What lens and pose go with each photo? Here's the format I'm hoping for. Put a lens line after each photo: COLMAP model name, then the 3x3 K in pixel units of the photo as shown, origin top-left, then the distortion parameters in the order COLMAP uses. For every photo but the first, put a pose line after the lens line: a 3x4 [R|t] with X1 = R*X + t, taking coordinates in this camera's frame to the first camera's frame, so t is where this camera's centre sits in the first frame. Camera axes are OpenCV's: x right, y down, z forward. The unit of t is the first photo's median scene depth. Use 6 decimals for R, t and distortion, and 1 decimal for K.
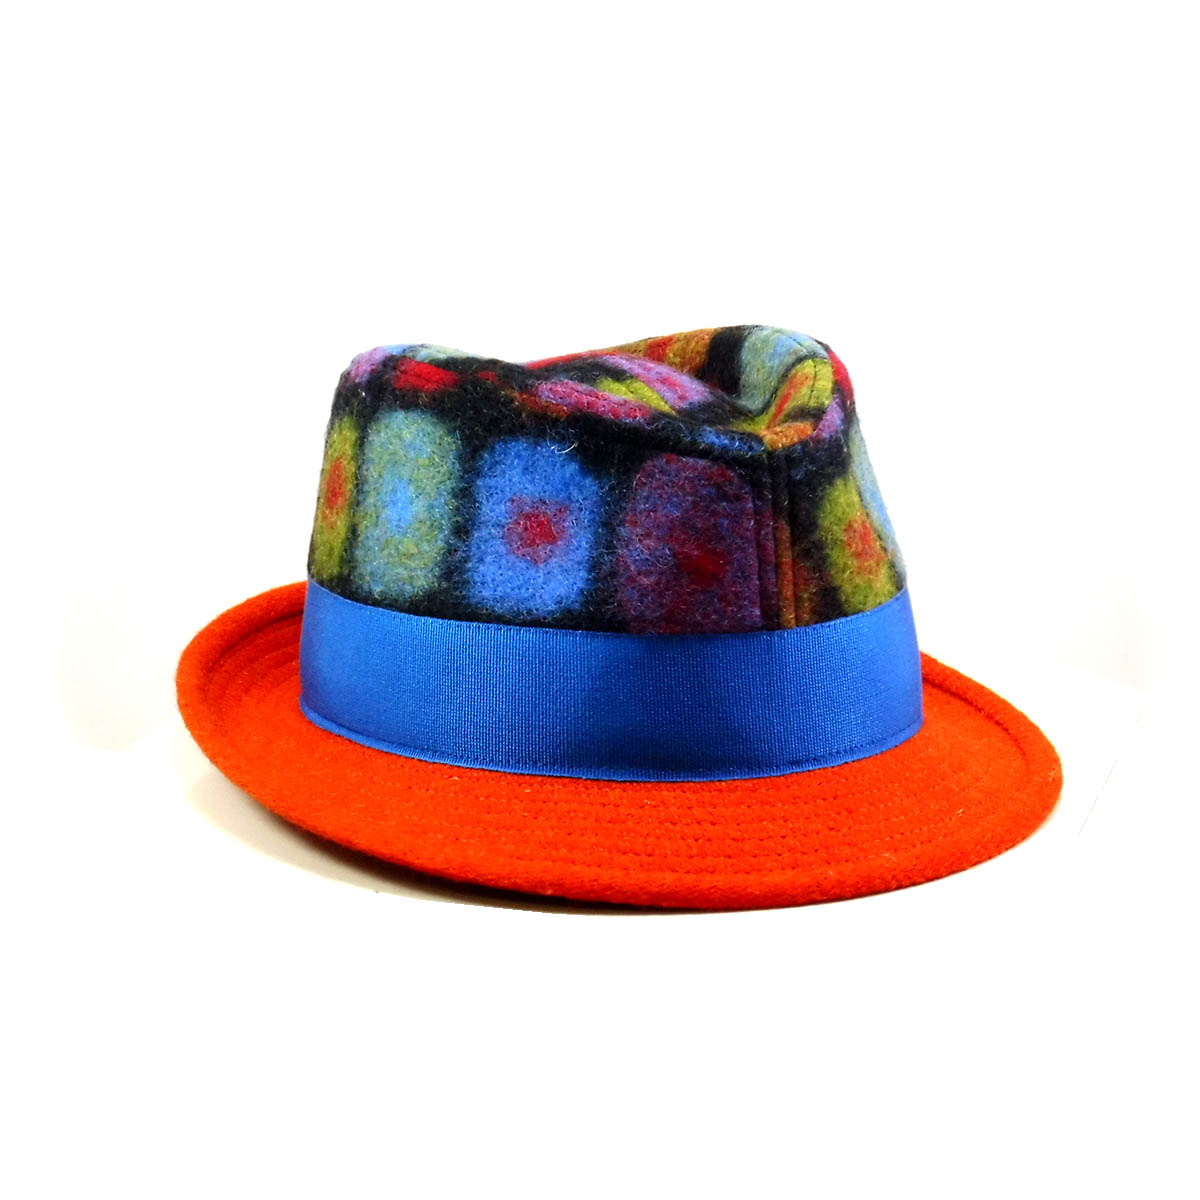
lens RADIAL K [[3778.4, 0, 596.8], [0, 3778.4, 602.7], [0, 0, 1]] dist [0.901005, 0.000000]
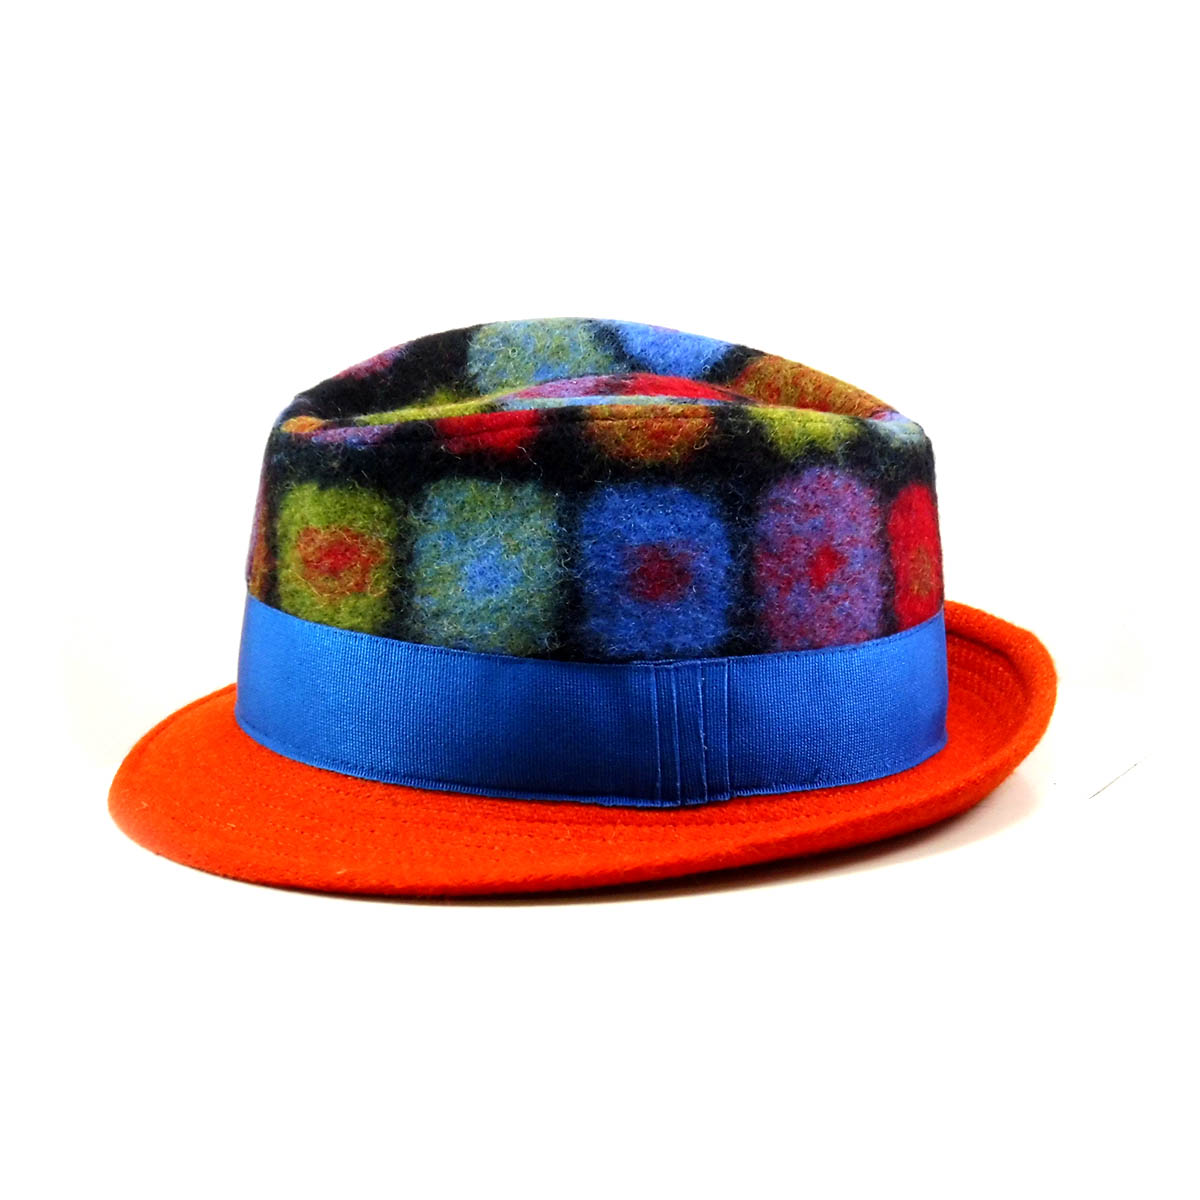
lens RADIAL K [[3778.4, 0, 596.4], [0, 3778.4, 602.6], [0, 0, 1]] dist [0.901005, 0.000000]
pose [[-0.217901, 0.248557, -0.943789, 1.031331], [-0.219547, 0.929757, 0.295551, -0.325860], [0.950956, 0.271607, -0.148025, 1.247734]]
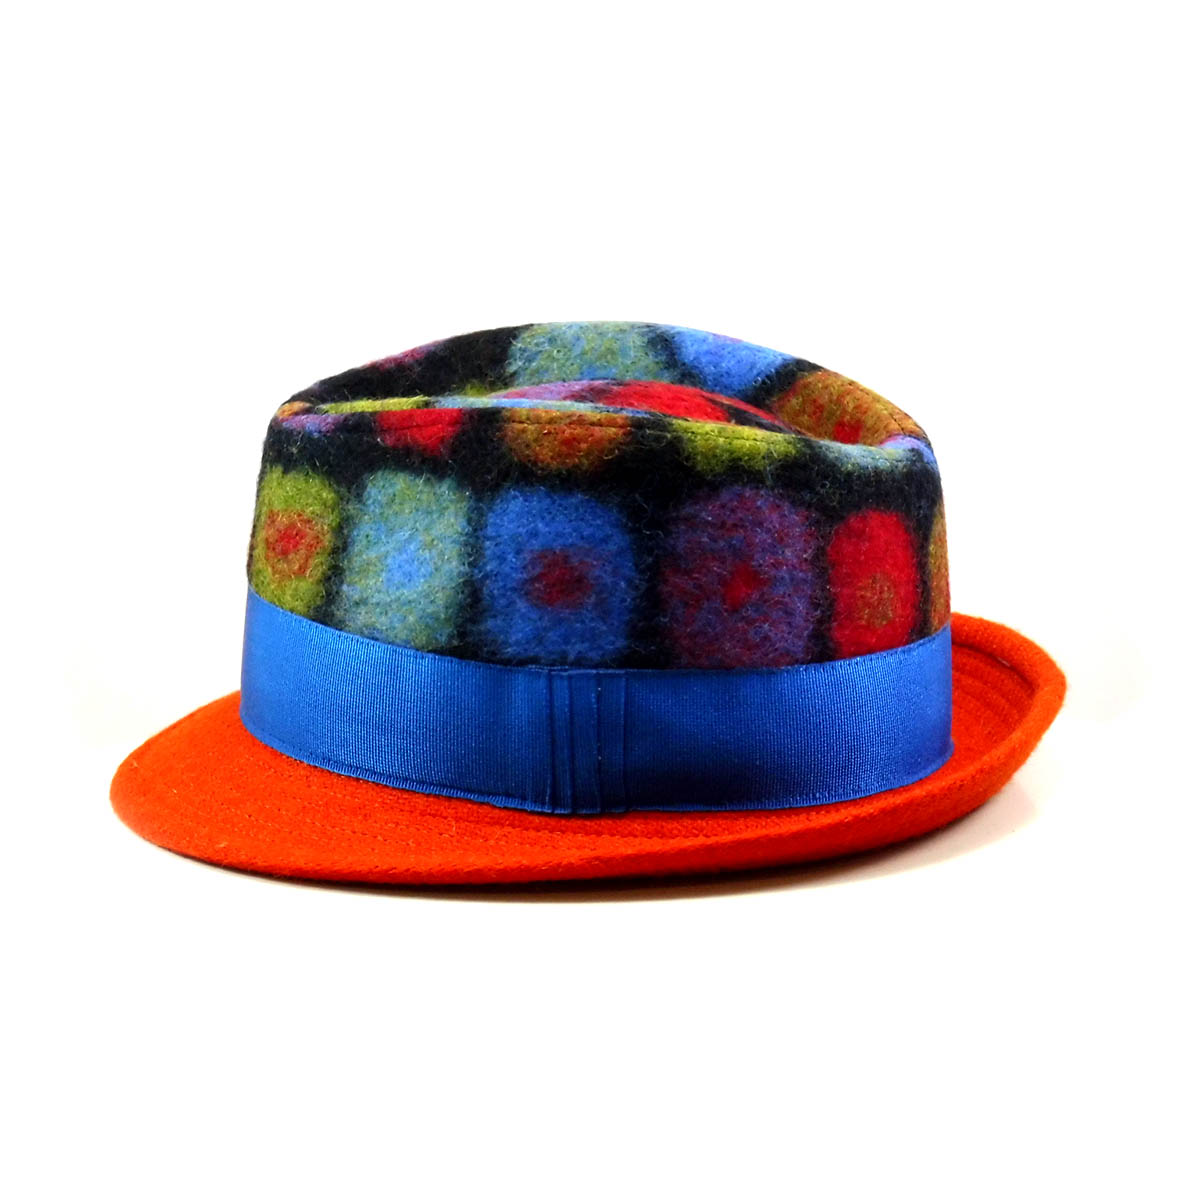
lens RADIAL K [[3778.4, 0, 599.7], [0, 3778.4, 603.0], [0, 0, 1]] dist [0.901005, 0.000000]
pose [[-0.538954, 0.220234, -0.813035, 0.888783], [-0.180502, 0.912598, 0.366857, -0.404992], [0.822768, 0.344473, -0.452095, 1.579703]]
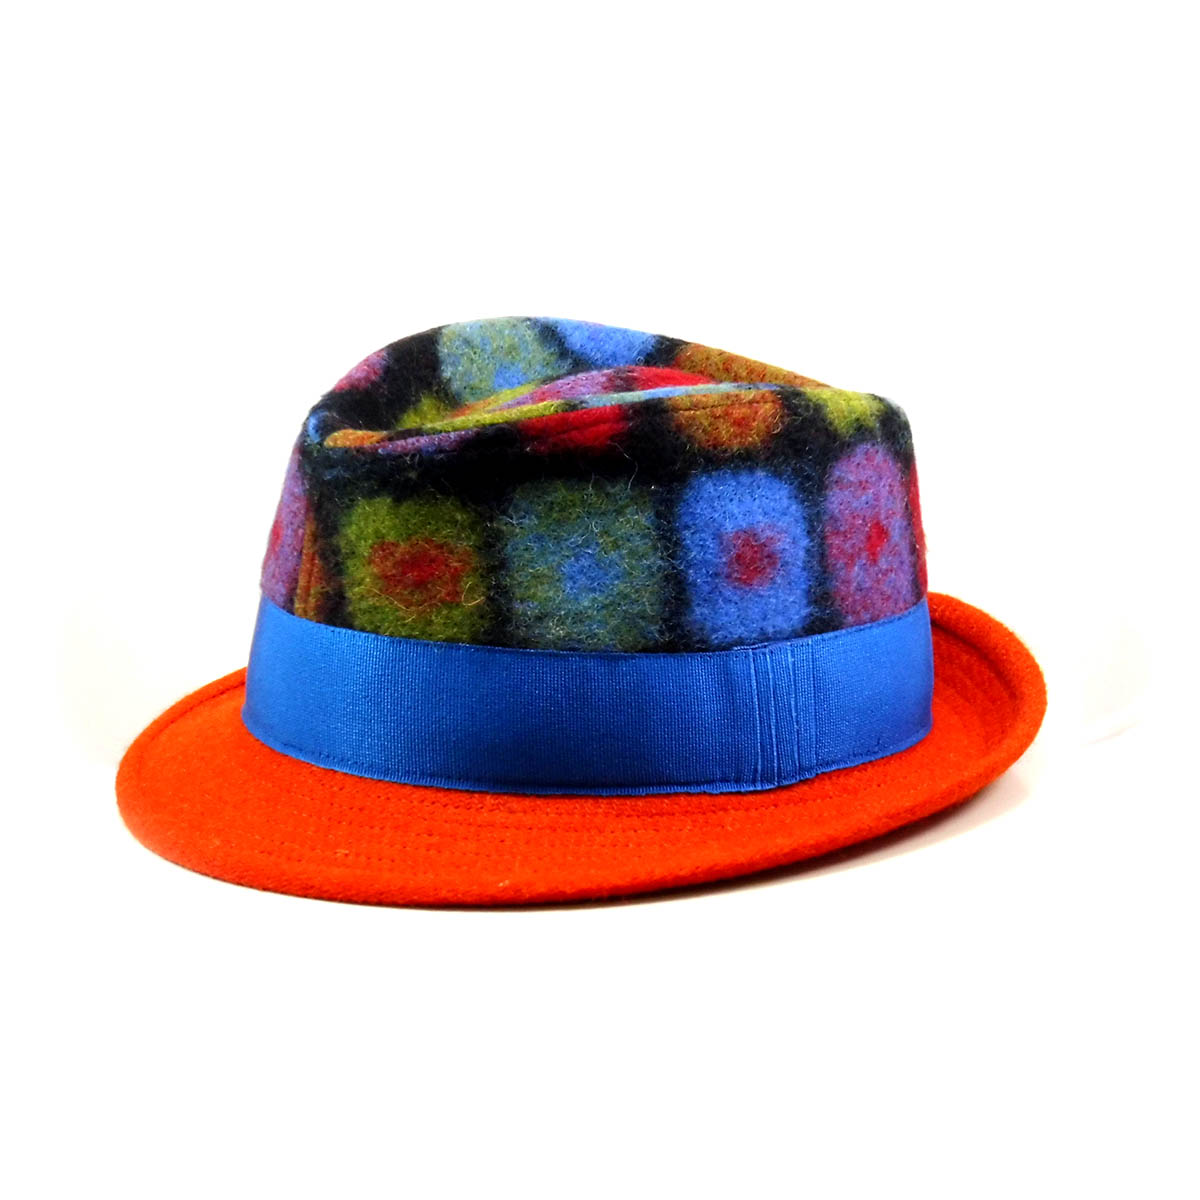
lens RADIAL K [[3778.4, 0, 590.5], [0, 3778.4, 601.0], [0, 0, 1]] dist [0.901005, 0.000000]
pose [[0.137293, 0.247170, -0.959196, 1.047695], [-0.229046, 0.950043, 0.212027, -0.233689], [0.963685, 0.190591, 0.187047, 0.881625]]
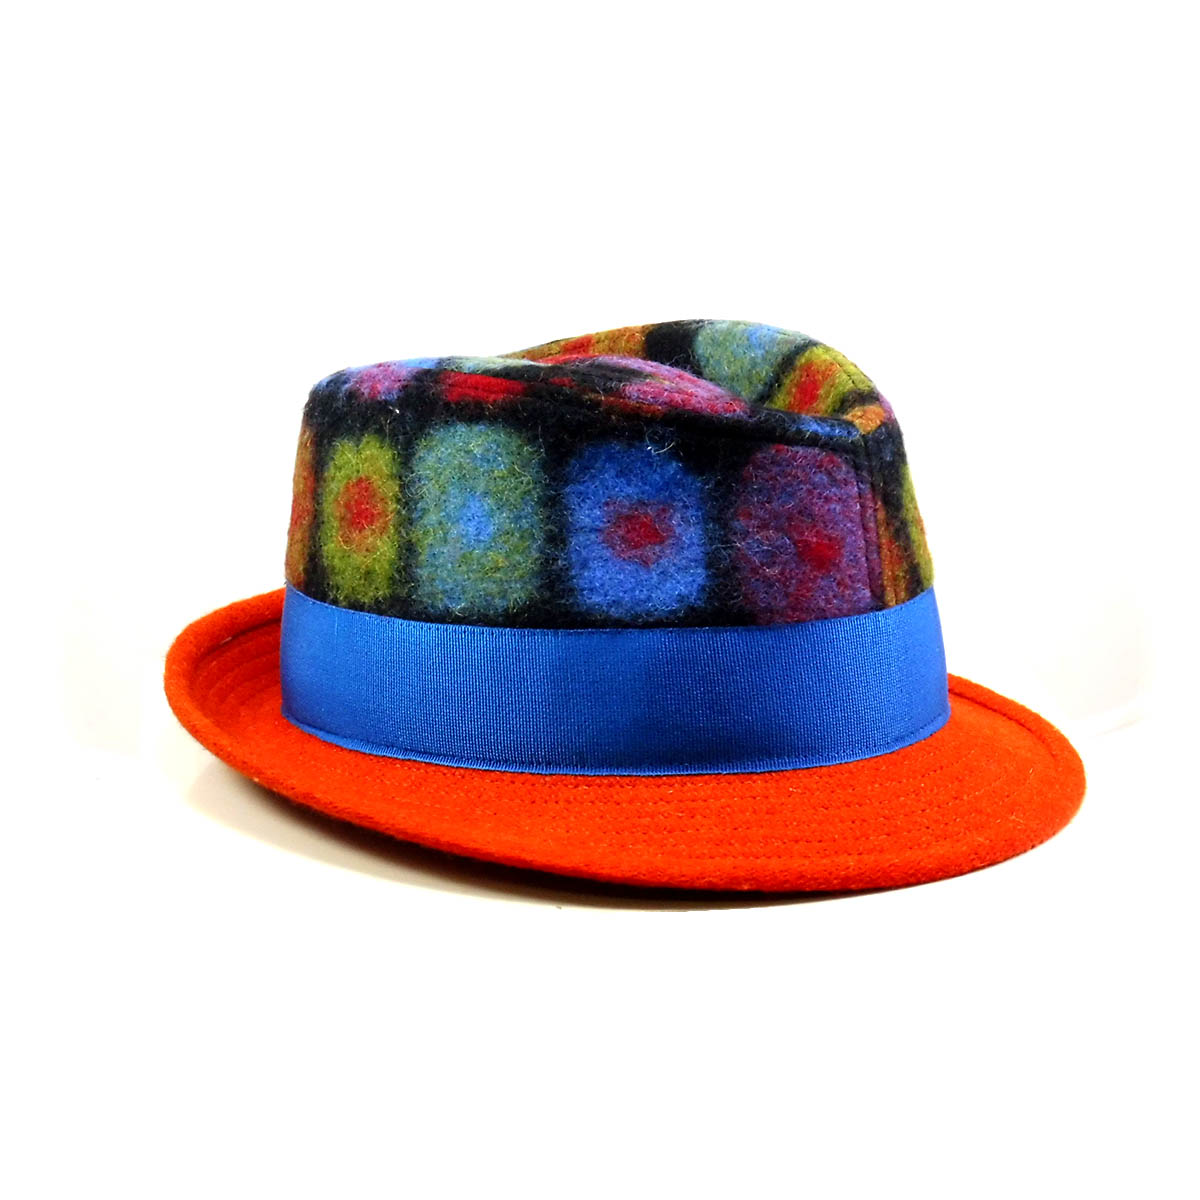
lens RADIAL K [[3778.4, 0, 599.0], [0, 3778.4, 602.4], [0, 0, 1]] dist [0.901005, 0.000000]
pose [[0.934314, -0.085863, 0.345955, -0.375887], [0.087537, 0.996103, 0.010816, -0.012441], [-0.345535, 0.020178, 0.938189, 0.068174]]
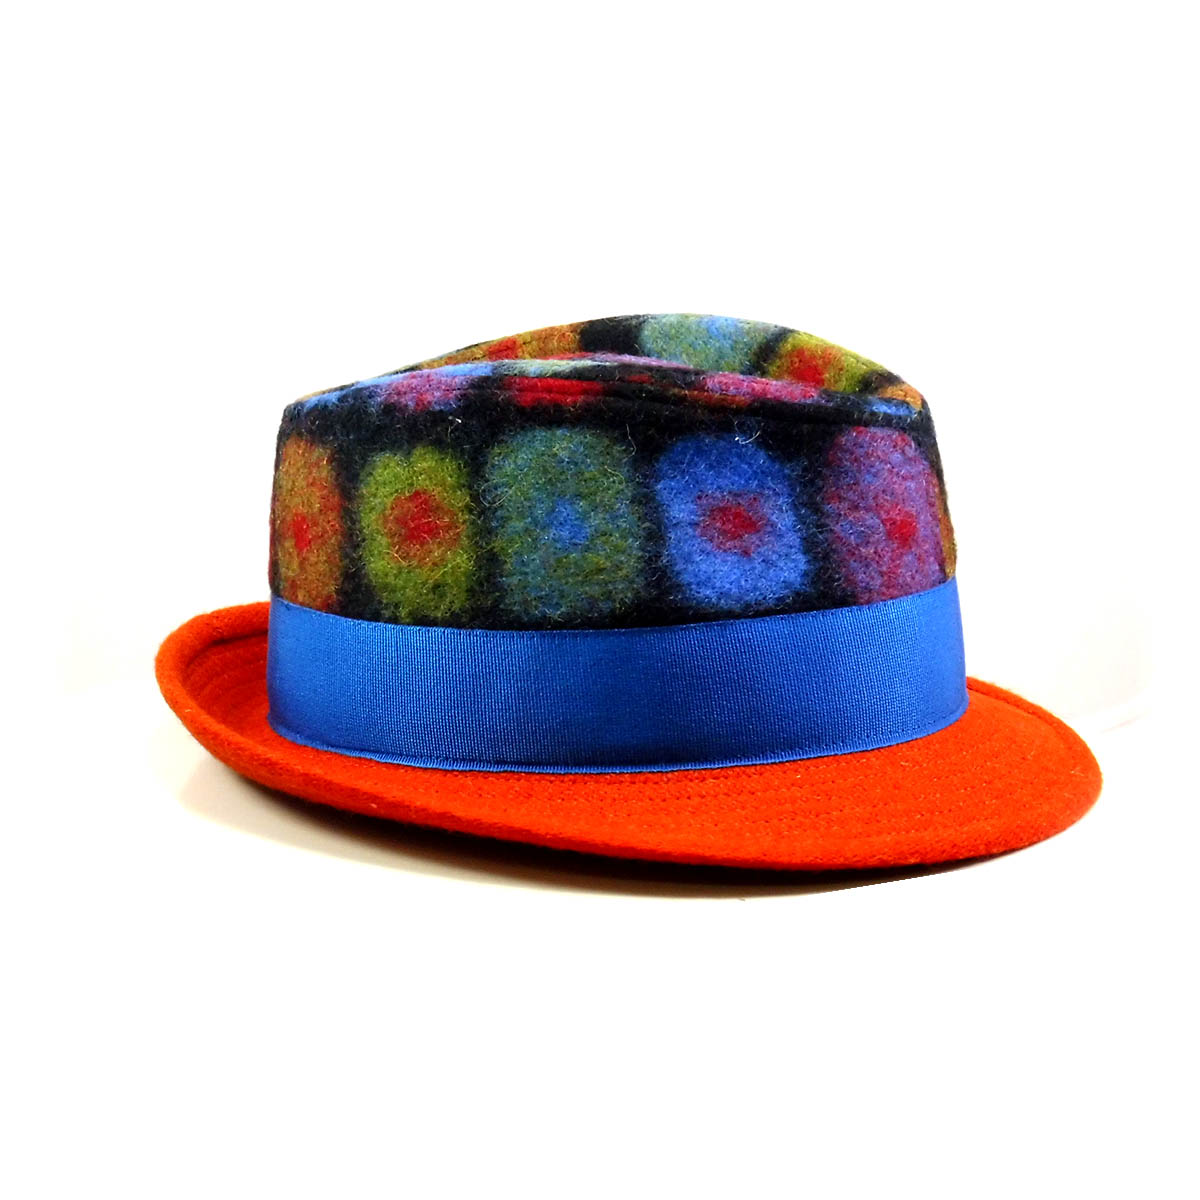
lens RADIAL K [[3778.4, 0, 599.8], [0, 3778.4, 599.7], [0, 0, 1]] dist [0.901005, 0.000000]
pose [[0.756069, -0.153632, 0.636205, -0.691135], [0.159168, 0.986037, 0.048954, -0.054312], [-0.634842, 0.064251, 0.769966, 0.252076]]
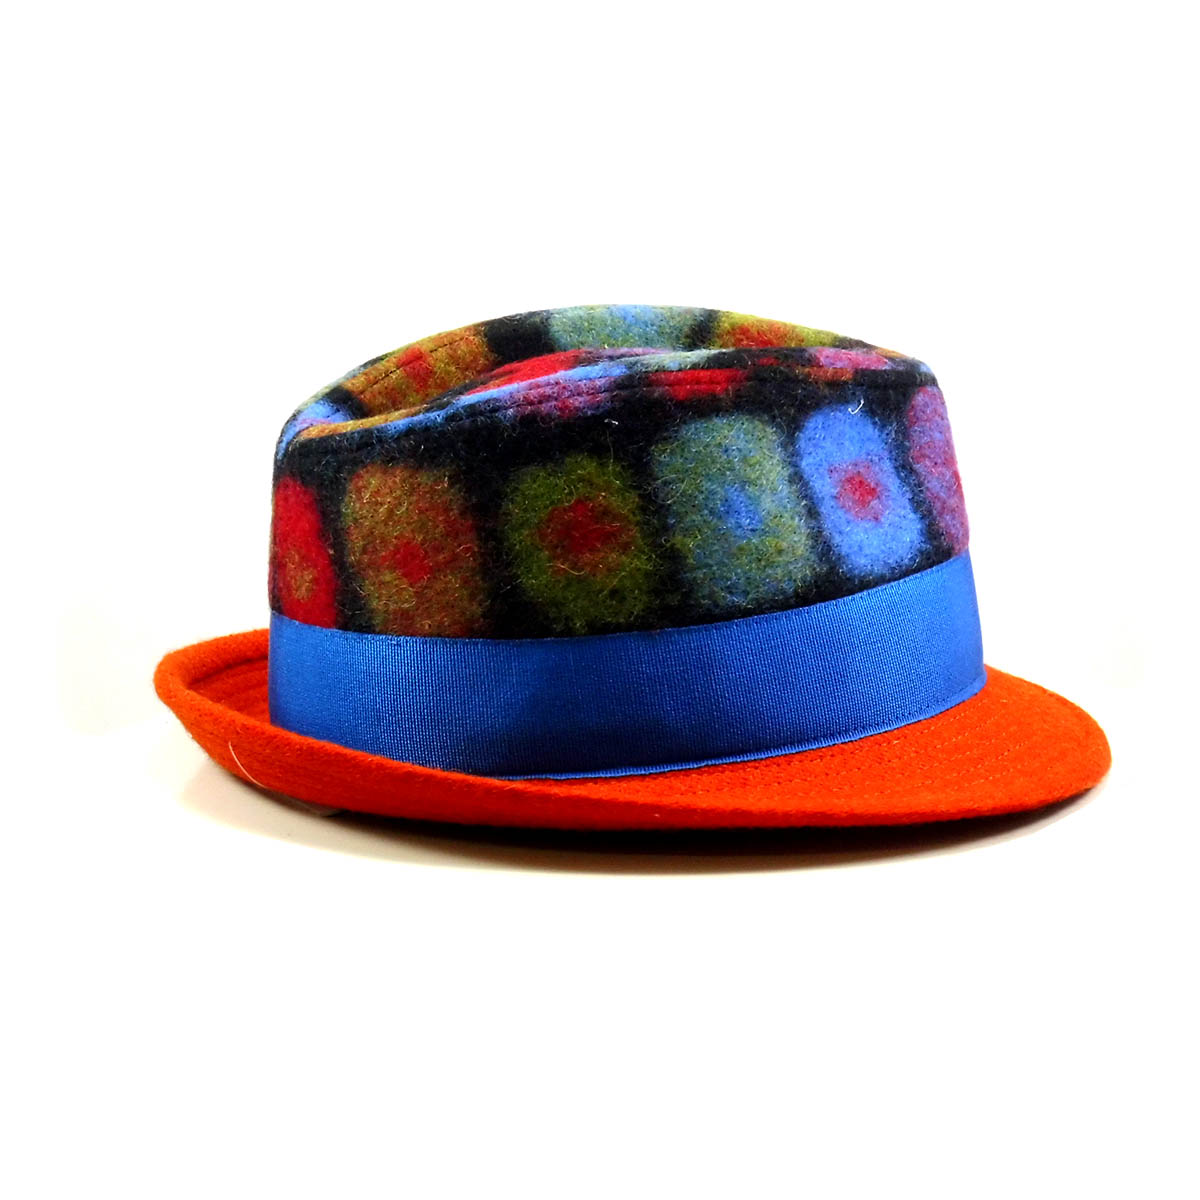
lens RADIAL K [[3778.4, 0, 595.7], [0, 3778.4, 599.3], [0, 0, 1]] dist [0.901005, 0.000000]
pose [[0.256173, -0.225808, 0.939886, -1.021549], [0.236823, 0.957360, 0.165458, -0.180586], [-0.937171, 0.180200, 0.298727, 0.769804]]
